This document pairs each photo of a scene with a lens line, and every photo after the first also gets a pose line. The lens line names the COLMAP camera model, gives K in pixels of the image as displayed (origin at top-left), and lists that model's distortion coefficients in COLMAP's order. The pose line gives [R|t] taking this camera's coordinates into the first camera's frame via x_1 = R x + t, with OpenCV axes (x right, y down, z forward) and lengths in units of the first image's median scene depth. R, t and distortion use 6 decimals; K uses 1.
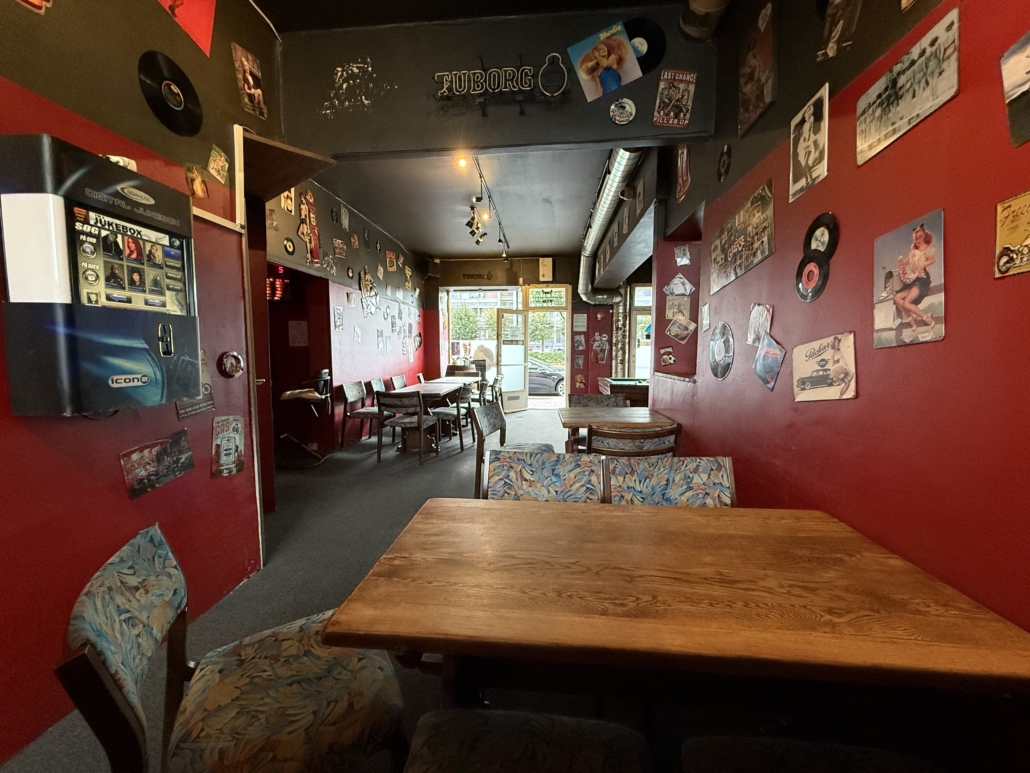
lens RADIAL K [[414.9, 0, 510.3], [0, 414.9, 386.2], [0, 0, 1]] dist [0.002321, -0.000011]
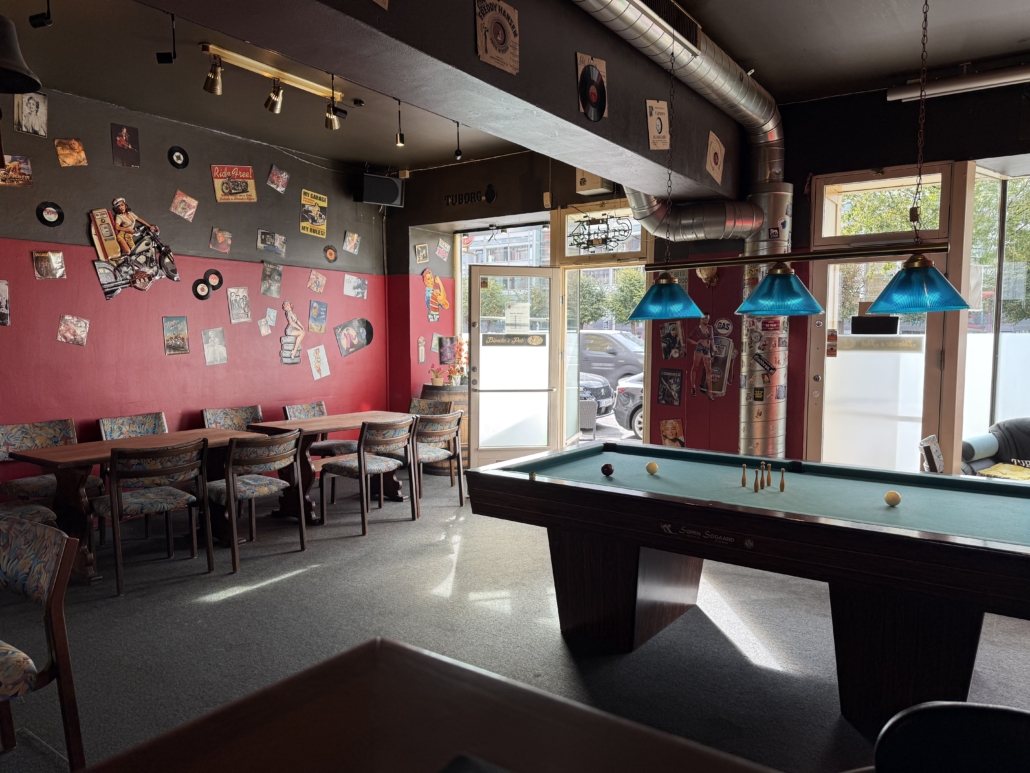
lens RADIAL K [[720.9, 0, 515.0], [0, 720.9, 386.5], [0, 0, 1]] dist [0.113059, -0.169257]
pose [[0.862300, 0.040078, -0.504809, 0.409540], [-0.048801, 0.998800, -0.004062, -0.053108], [0.504041, 0.028138, 0.863221, 0.337178]]
